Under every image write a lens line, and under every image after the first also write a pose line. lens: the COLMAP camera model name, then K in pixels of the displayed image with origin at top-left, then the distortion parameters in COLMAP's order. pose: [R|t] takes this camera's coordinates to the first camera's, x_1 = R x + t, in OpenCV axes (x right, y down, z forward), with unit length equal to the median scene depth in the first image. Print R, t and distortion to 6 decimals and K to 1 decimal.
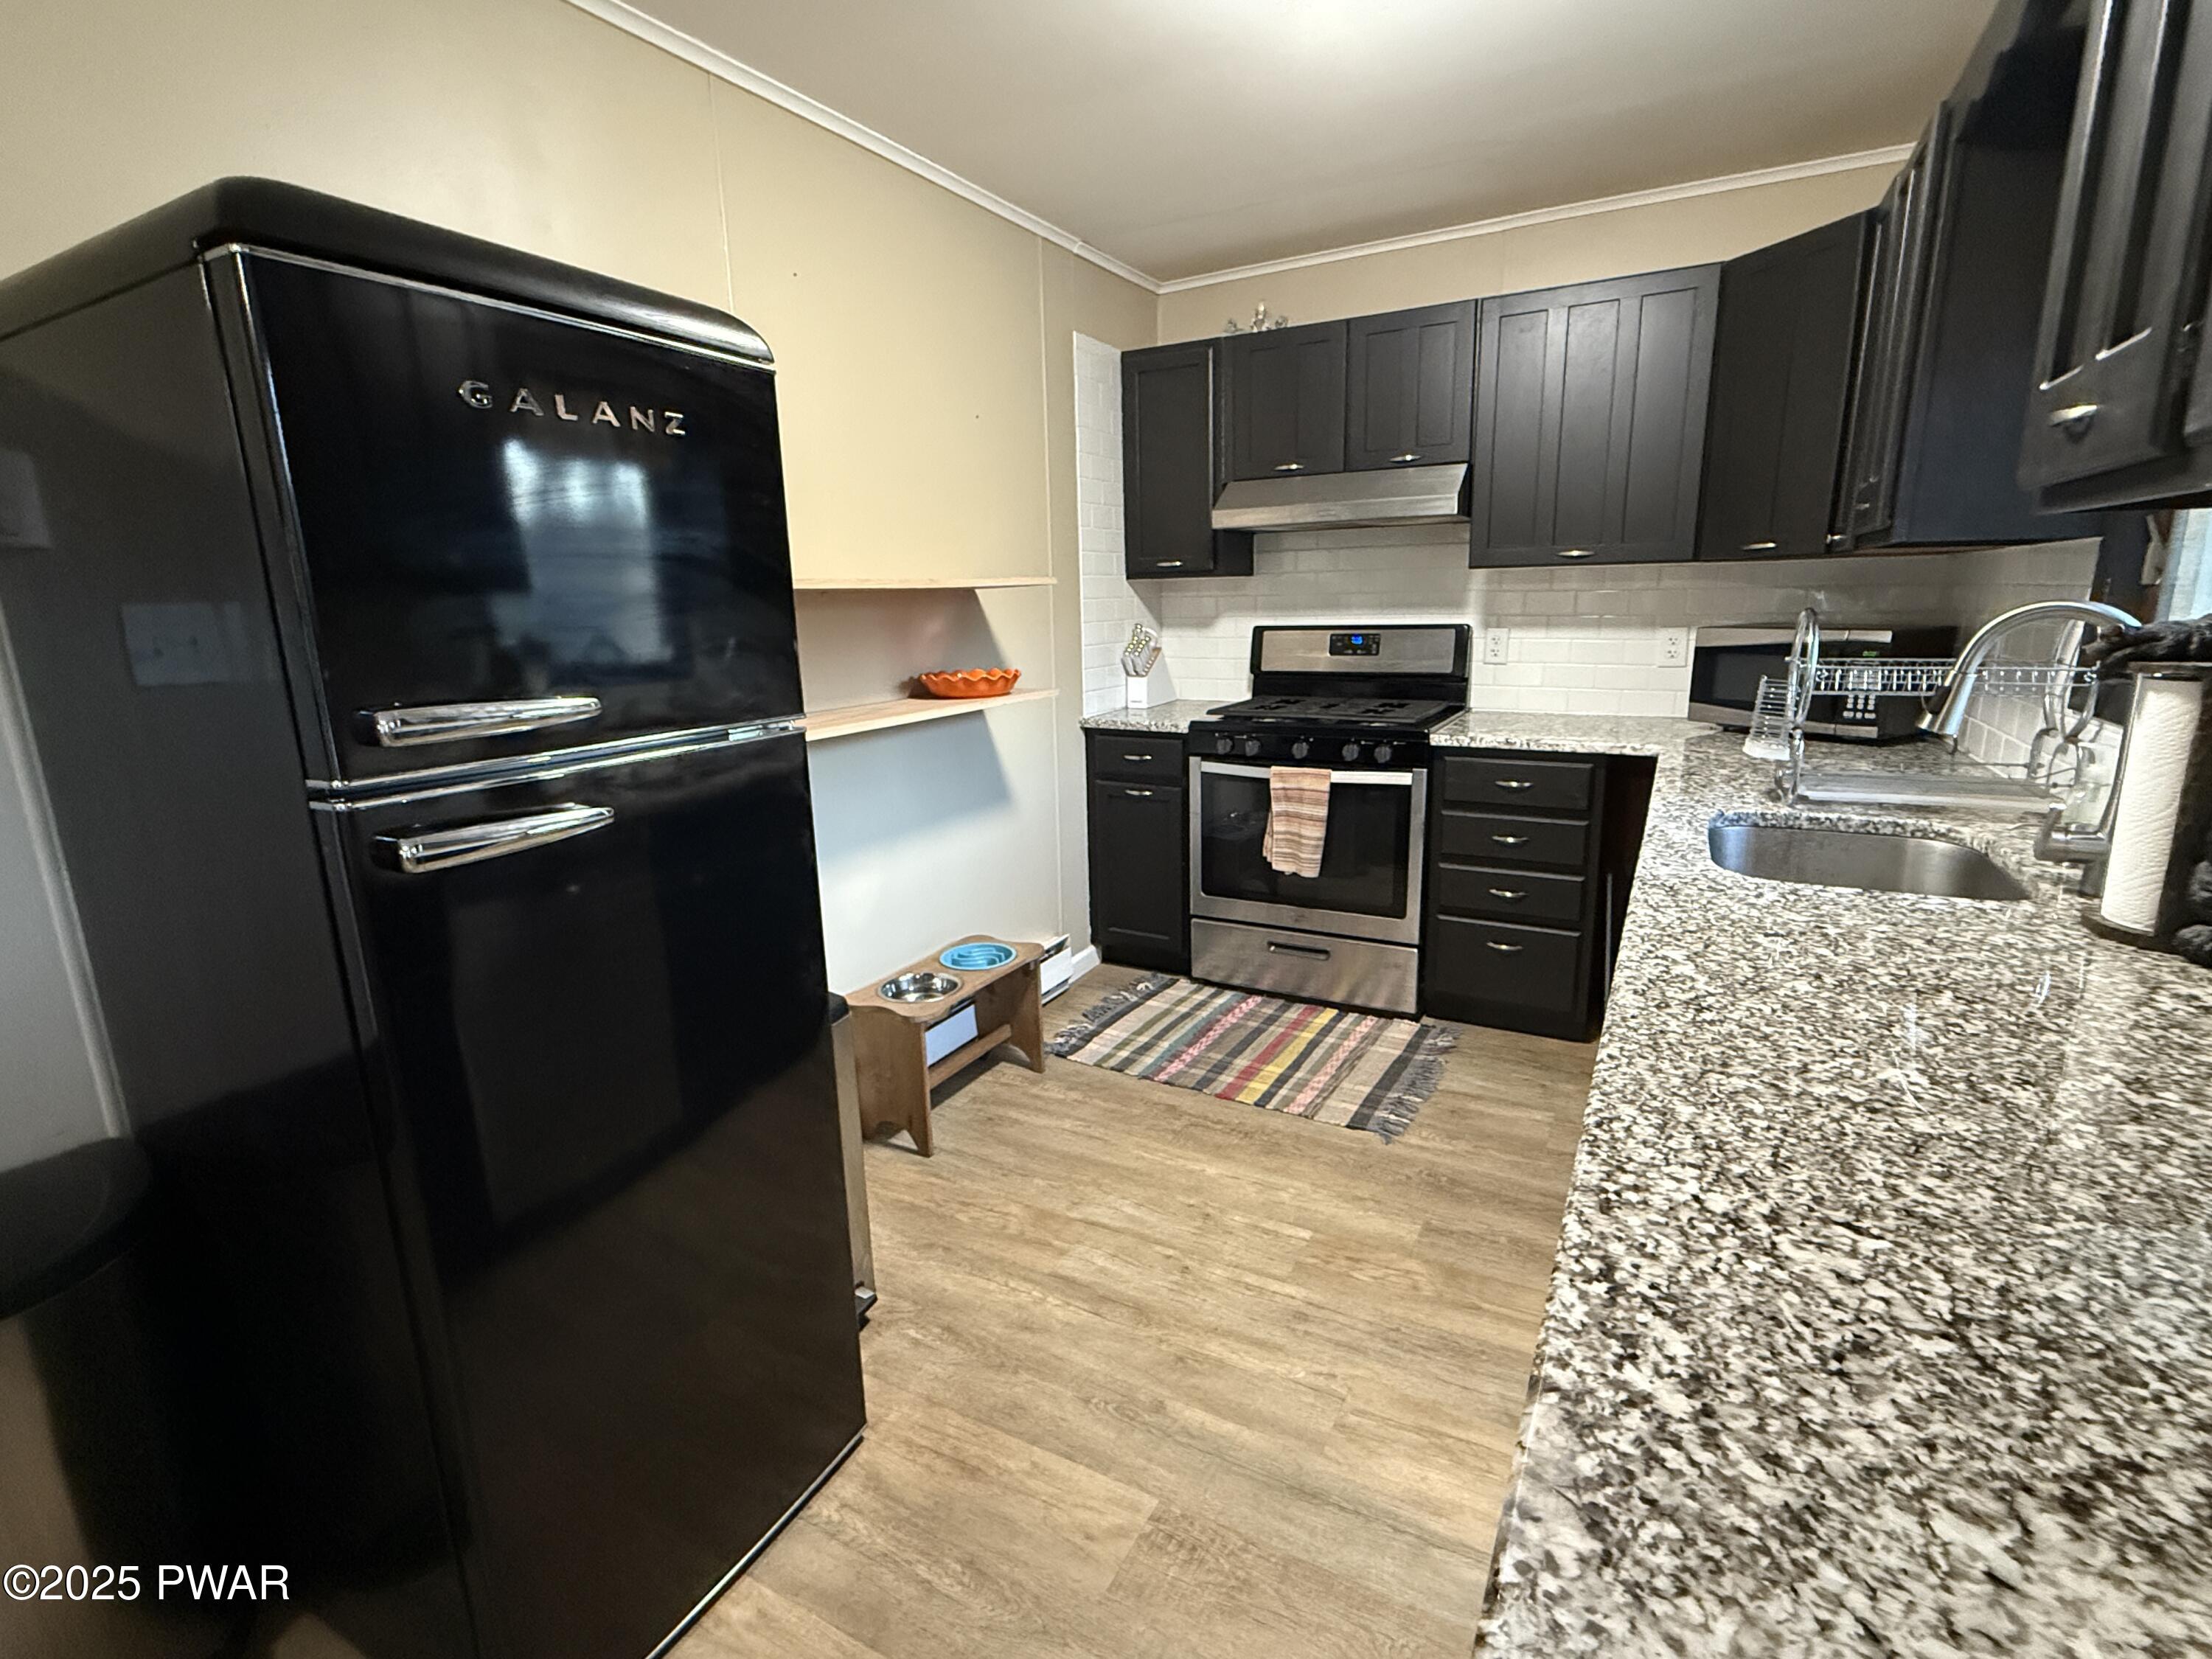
lens RADIAL K [[1045.1, 0, 1107.3], [0, 1045.1, 831.8], [0, 0, 1]] dist [-0.001953, 0.000860]
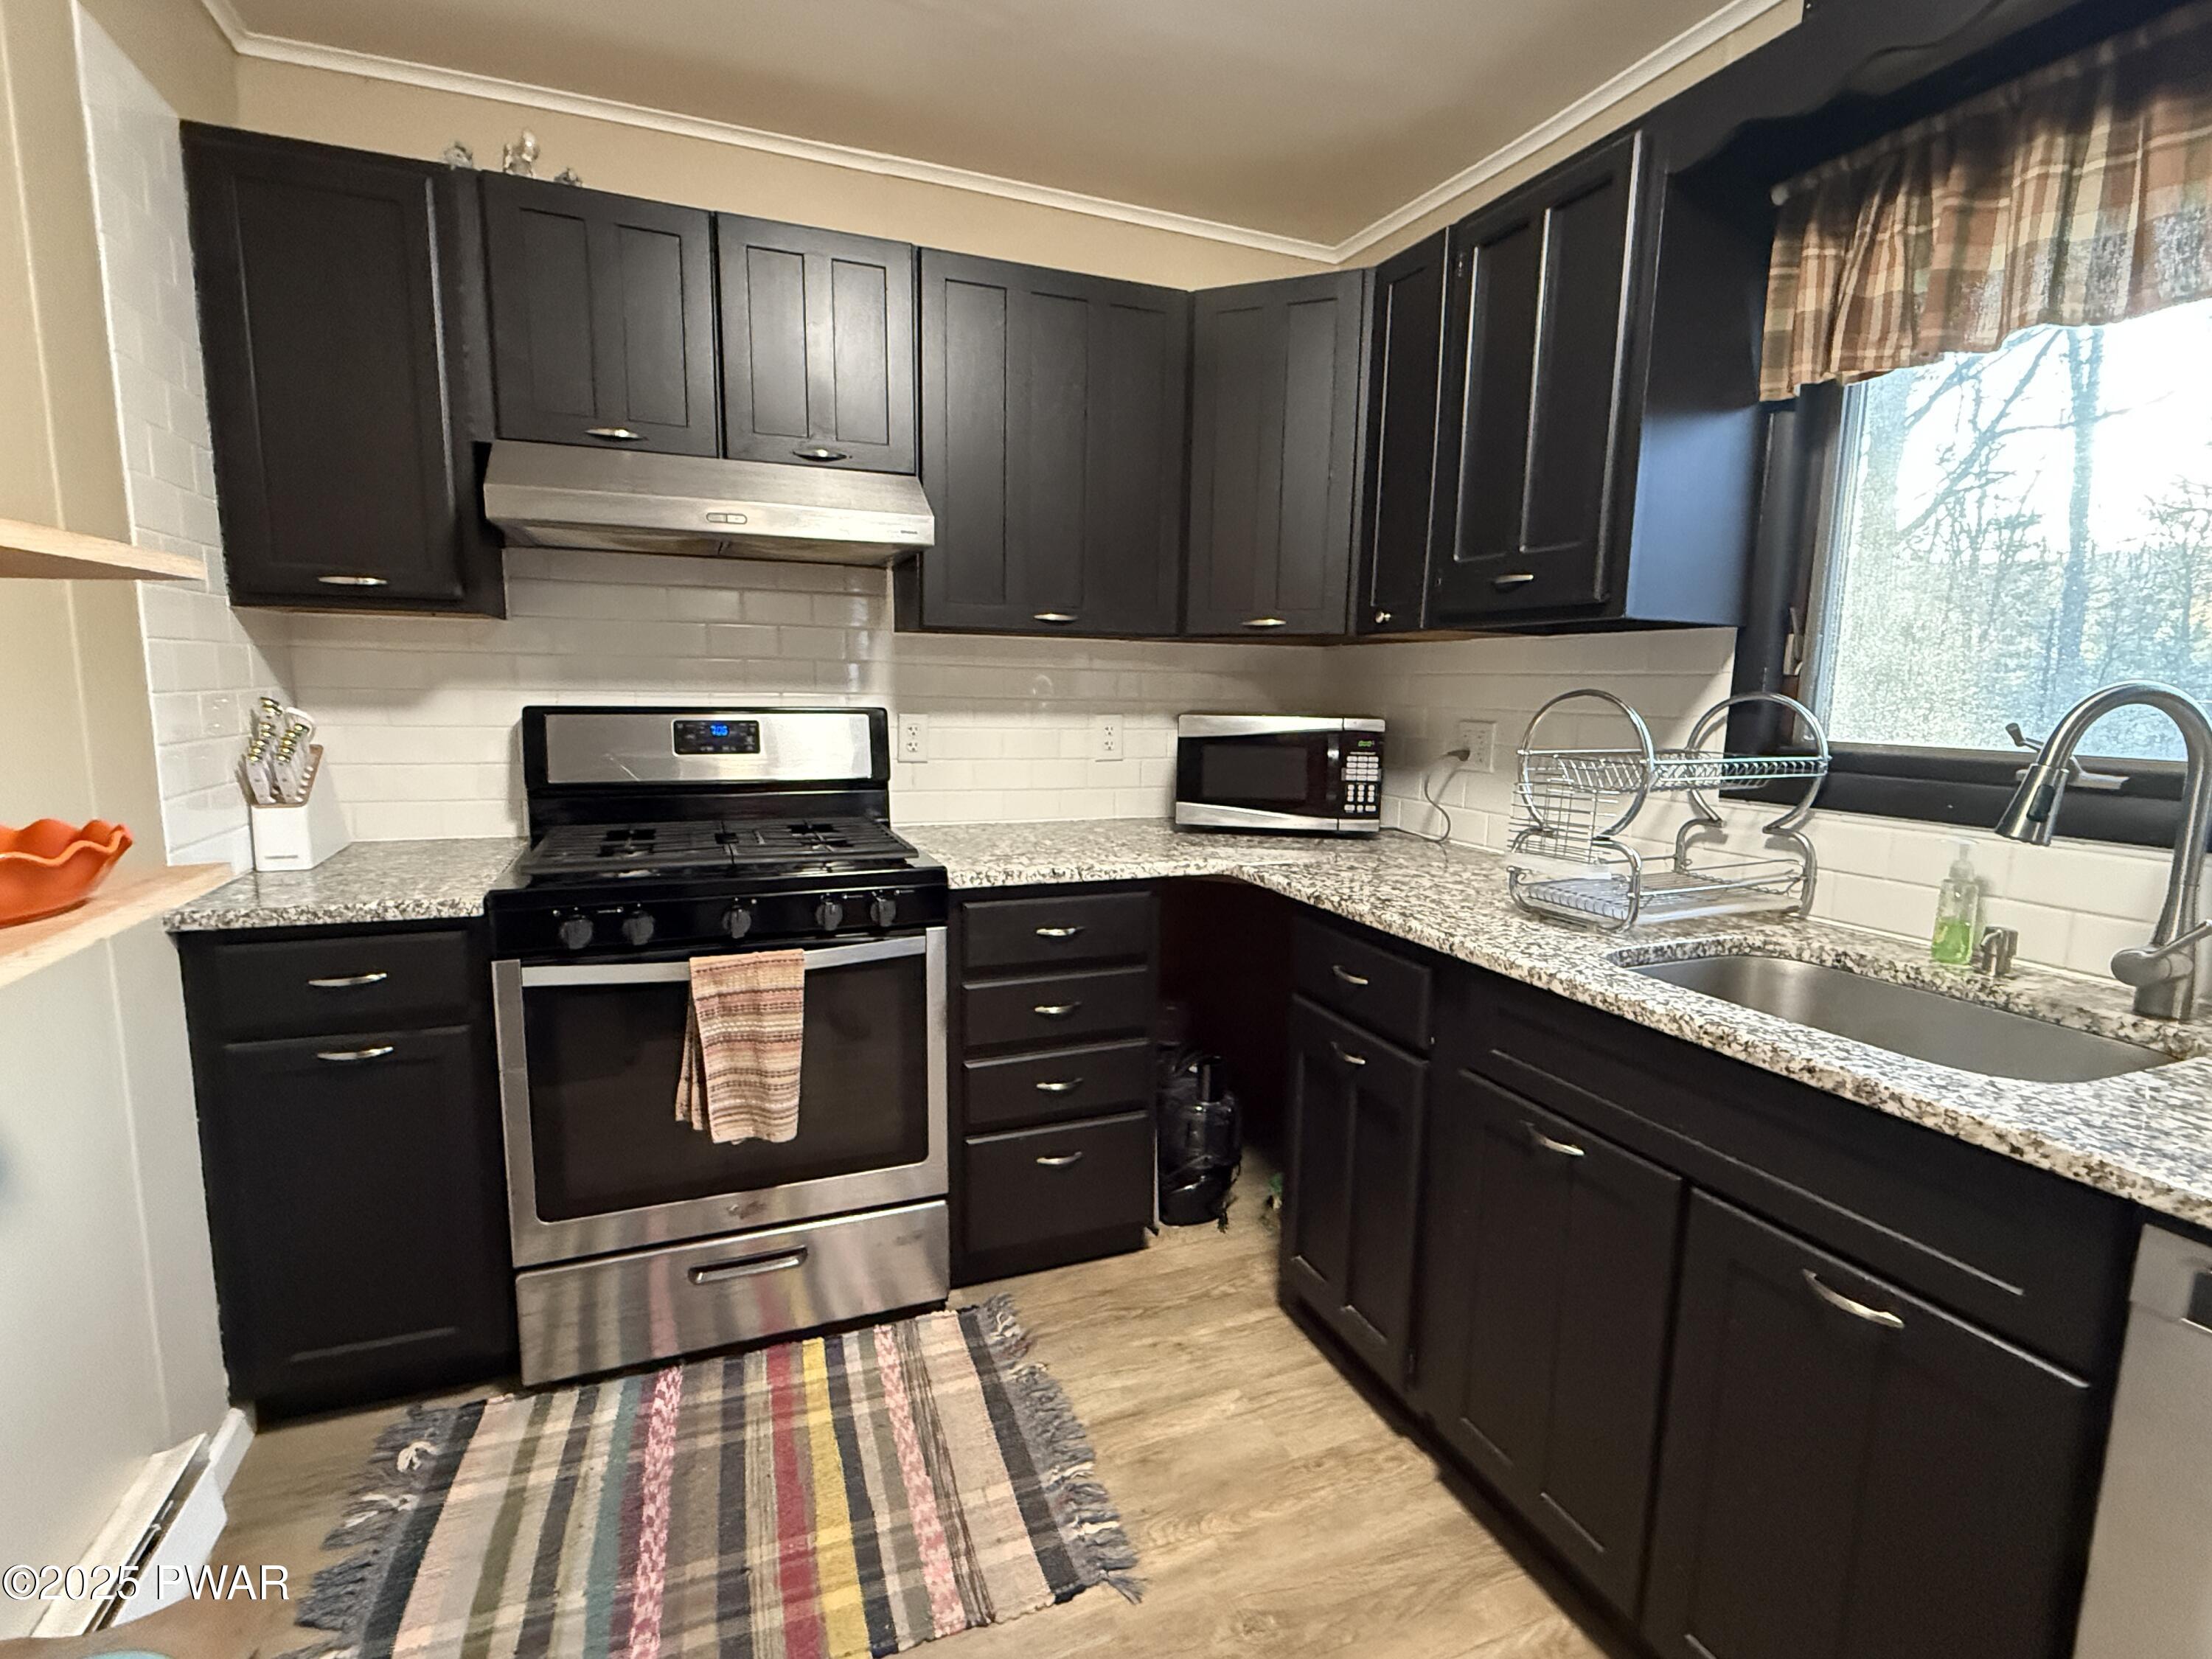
lens RADIAL K [[1045.1, 0, 1108.0], [0, 1045.1, 832.4], [0, 0, 1]] dist [-0.001953, 0.000860]
pose [[0.632619, -0.077253, 0.770601, -0.121368], [0.140888, 0.989889, -0.016424, -0.088434], [-0.761540, 0.118959, 0.637107, 0.478400]]
